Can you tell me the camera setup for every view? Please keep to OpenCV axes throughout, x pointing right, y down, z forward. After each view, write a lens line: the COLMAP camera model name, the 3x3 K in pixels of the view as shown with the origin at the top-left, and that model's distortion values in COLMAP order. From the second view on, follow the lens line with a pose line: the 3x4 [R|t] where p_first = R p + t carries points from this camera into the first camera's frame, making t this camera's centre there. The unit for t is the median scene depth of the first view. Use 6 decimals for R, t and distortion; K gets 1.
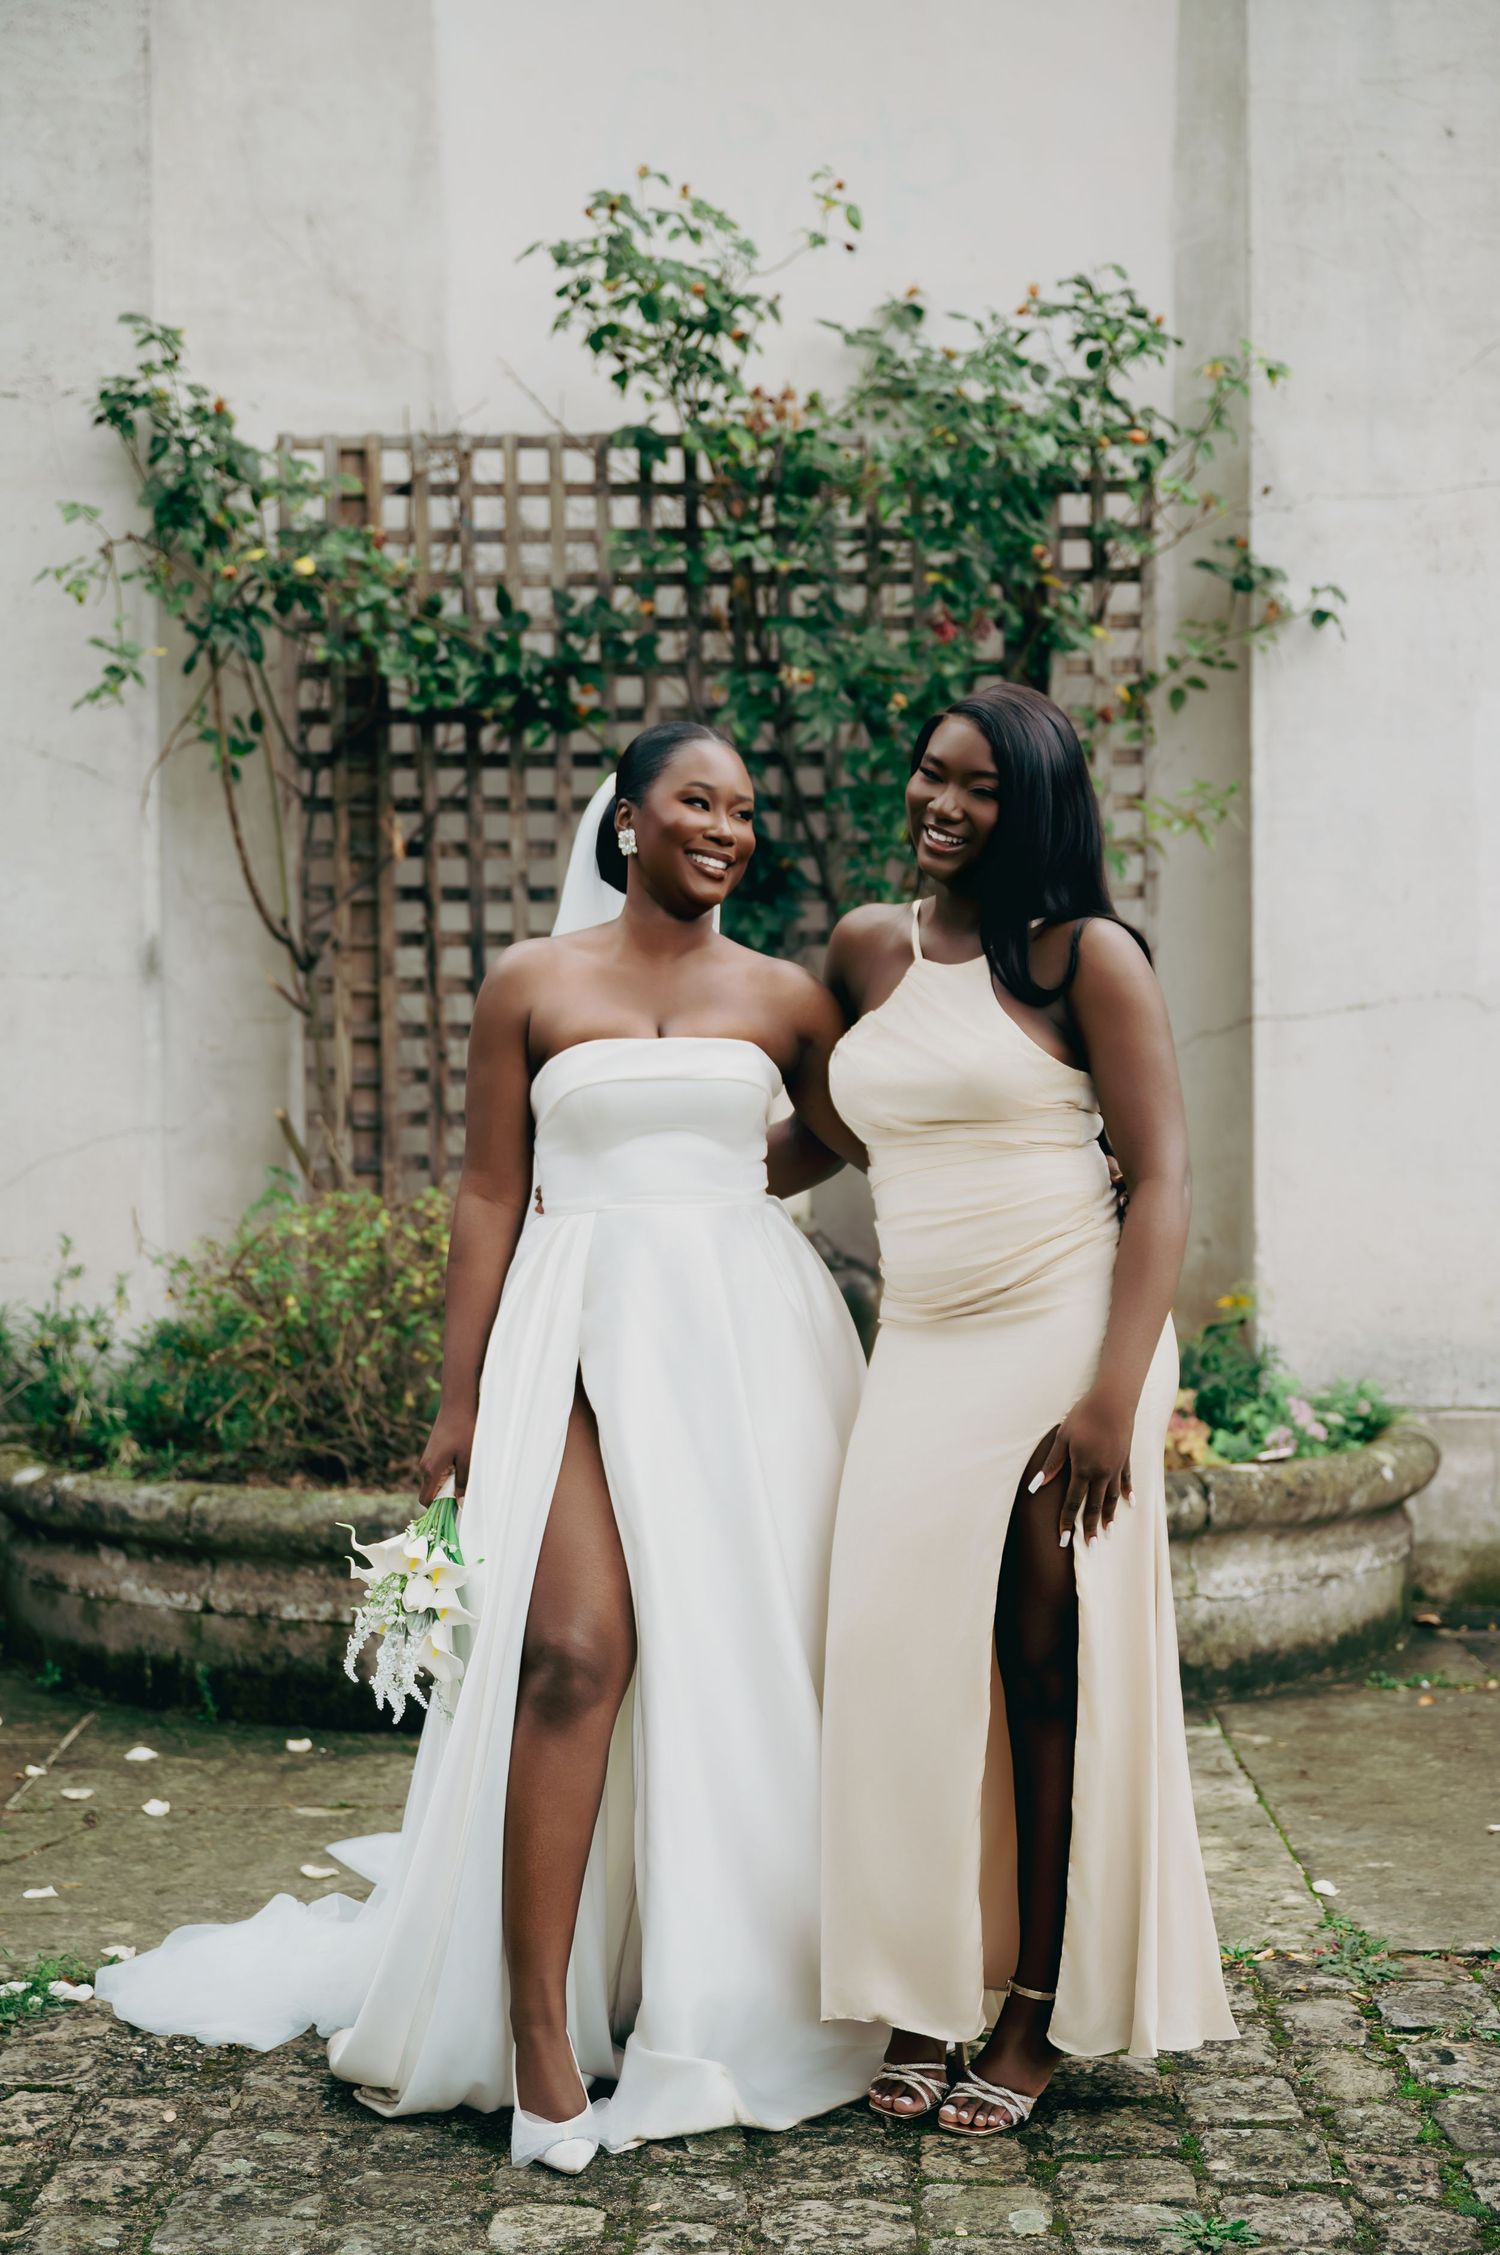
lens RADIAL K [[3534.9, 0, 751.2], [0, 3534.9, 1120.6], [0, 0, 1]] dist [0.031032, 0.000000]
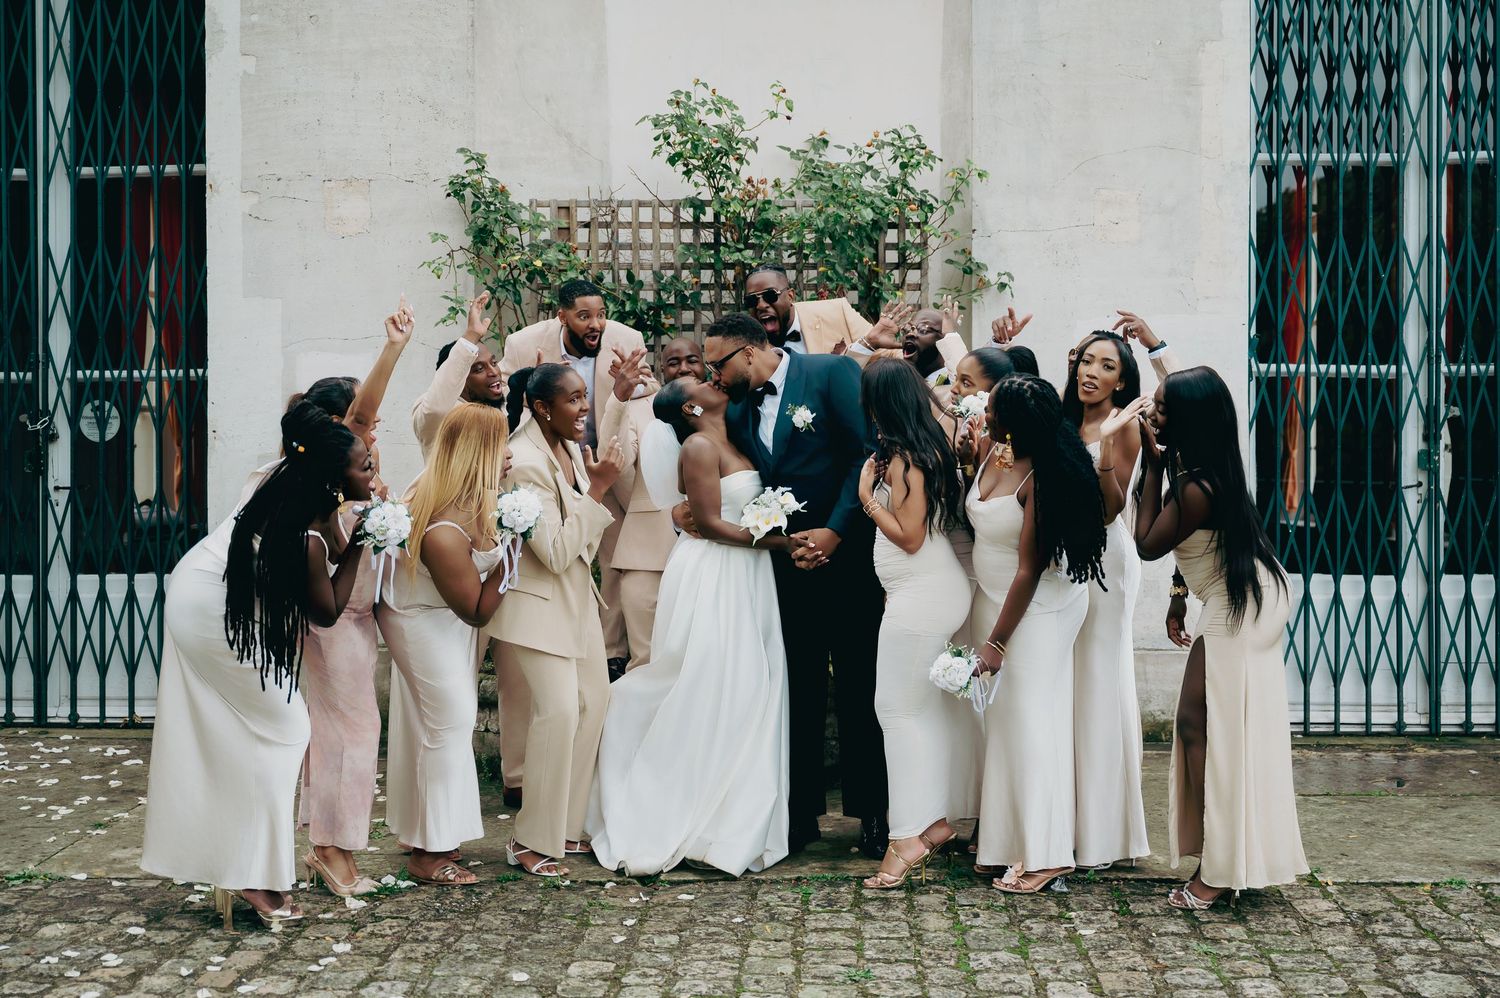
lens RADIAL K [[1810.9, 0, 753.8], [0, 1810.9, 496.1], [0, 0, 1]] dist [0.029900, 0.000000]
pose [[0.999505, 0.009887, -0.029876, 0.042501], [-0.009927, 0.999950, -0.001170, -0.009703], [0.029863, 0.001466, 0.999553, -0.128223]]
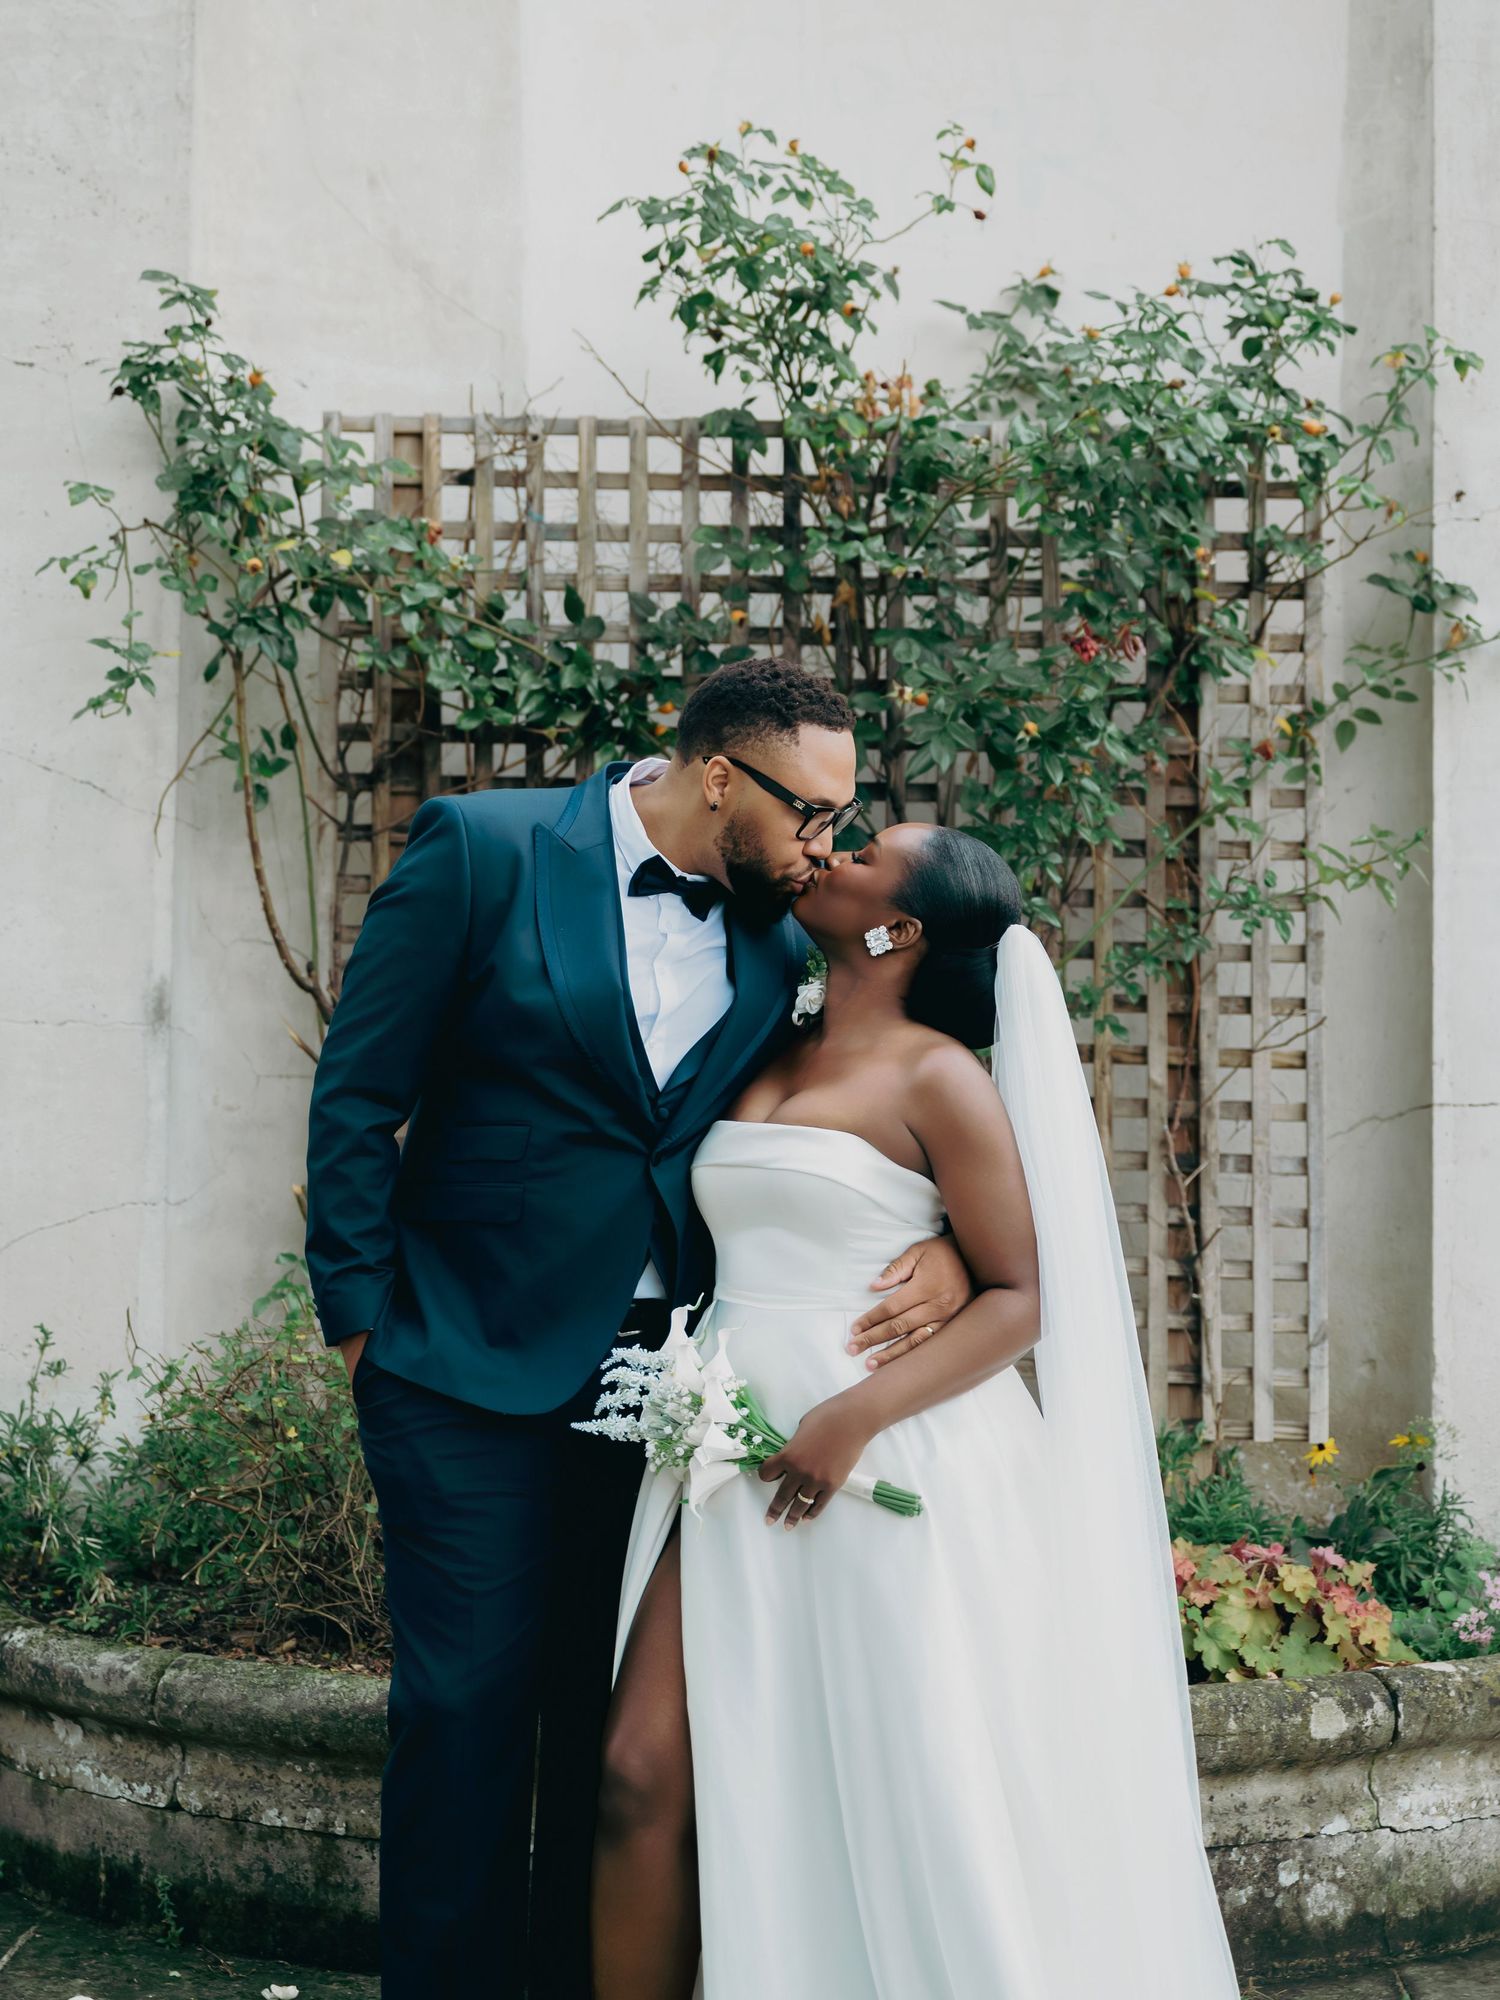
lens RADIAL K [[3416.2, 0, 755.1], [0, 3416.2, 902.2], [0, 0, 1]] dist [0.005057, 0.000000]
pose [[0.999439, 0.022475, -0.024827, -0.002858], [-0.024059, 0.997565, -0.065461, -0.019988], [0.023296, 0.066021, 0.997546, 0.167880]]
